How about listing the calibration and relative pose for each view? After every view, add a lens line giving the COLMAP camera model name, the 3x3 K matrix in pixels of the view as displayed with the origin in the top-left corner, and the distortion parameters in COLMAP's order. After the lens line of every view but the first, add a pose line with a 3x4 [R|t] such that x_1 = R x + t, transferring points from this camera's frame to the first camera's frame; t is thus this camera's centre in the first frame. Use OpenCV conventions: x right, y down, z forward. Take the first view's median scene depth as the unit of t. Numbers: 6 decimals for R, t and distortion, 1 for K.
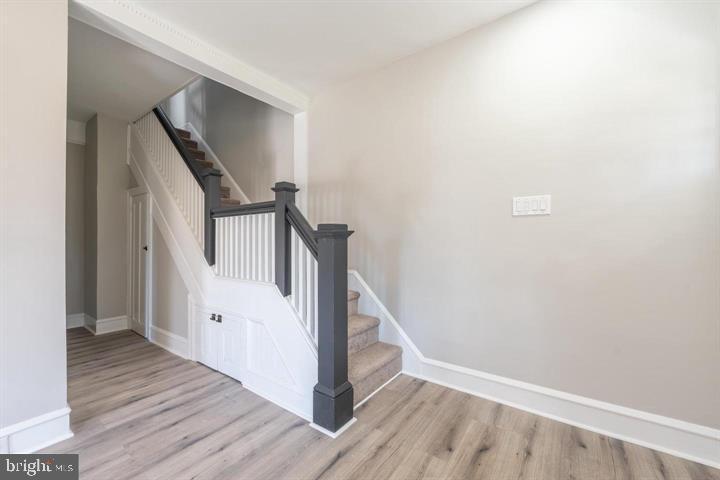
lens RADIAL K [[294.3, 0, 354.7], [0, 294.3, 237.6], [0, 0, 1]] dist [0.001383, -0.000476]
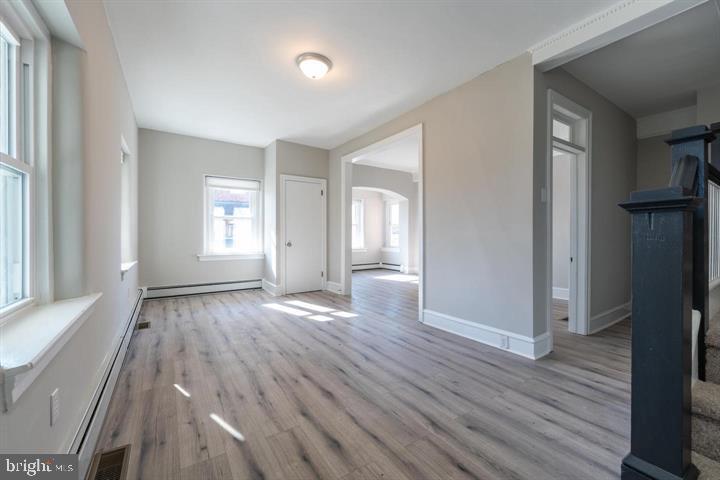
lens RADIAL K [[294.3, 0, 366.7], [0, 294.3, 234.5], [0, 0, 1]] dist [0.001383, -0.000476]
pose [[-0.318782, -0.001965, -0.947826, 0.697191], [0.007107, 0.999965, -0.004463, 0.043454], [0.947801, -0.008159, -0.318757, 0.657271]]
